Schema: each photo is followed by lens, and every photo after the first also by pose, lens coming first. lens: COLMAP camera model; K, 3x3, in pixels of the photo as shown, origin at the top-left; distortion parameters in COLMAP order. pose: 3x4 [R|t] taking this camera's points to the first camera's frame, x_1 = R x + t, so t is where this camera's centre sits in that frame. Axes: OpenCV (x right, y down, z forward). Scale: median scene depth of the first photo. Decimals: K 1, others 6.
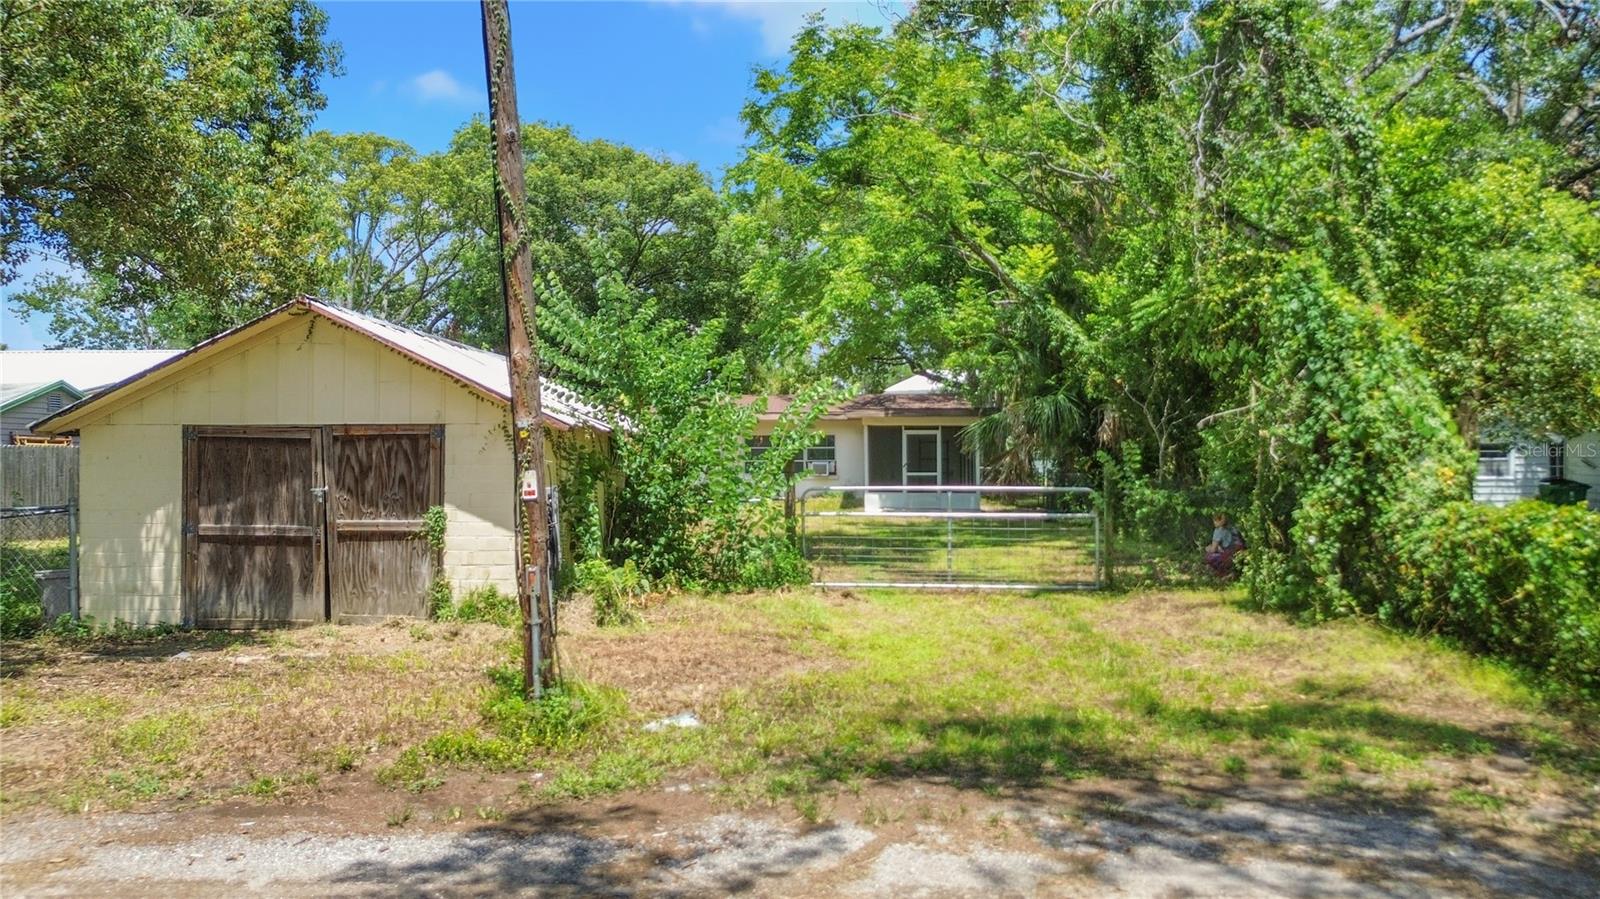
lens RADIAL K [[1136.3, 0, 803.4], [0, 1136.3, 450.1], [0, 0, 1]] dist [0.053236, -0.002836]
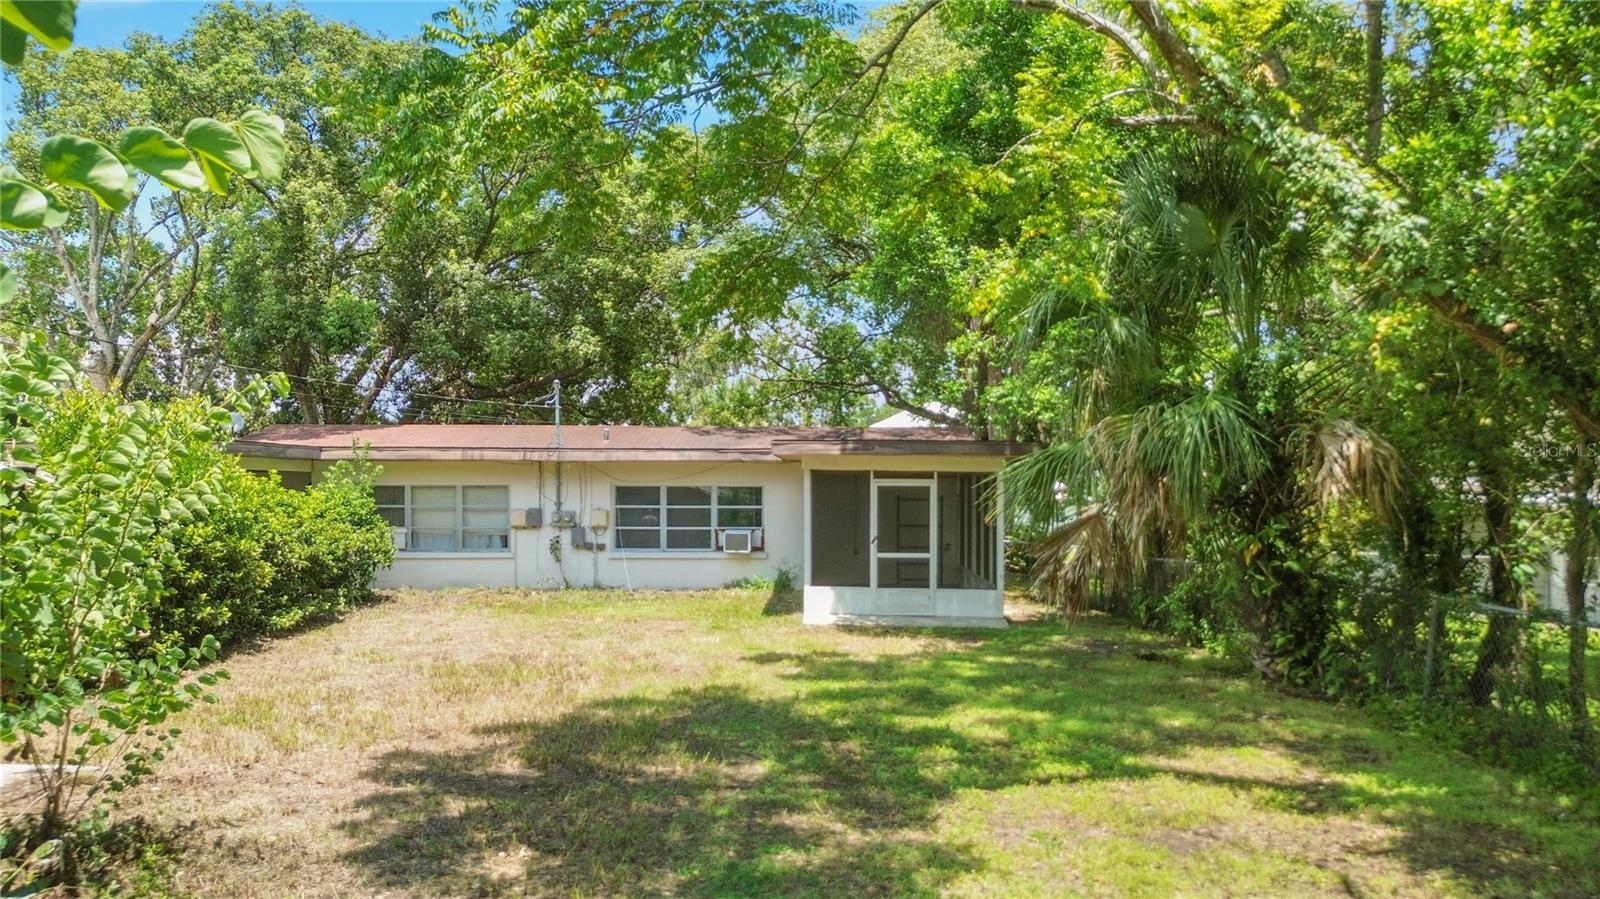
lens RADIAL K [[1136.3, 0, 801.3], [0, 1136.3, 450.3], [0, 0, 1]] dist [0.053236, -0.002836]
pose [[0.999657, 0.011361, 0.023614, 0.038278], [-0.010185, 0.998732, -0.049305, -0.003169], [-0.024144, 0.049048, 0.998505, 0.427210]]
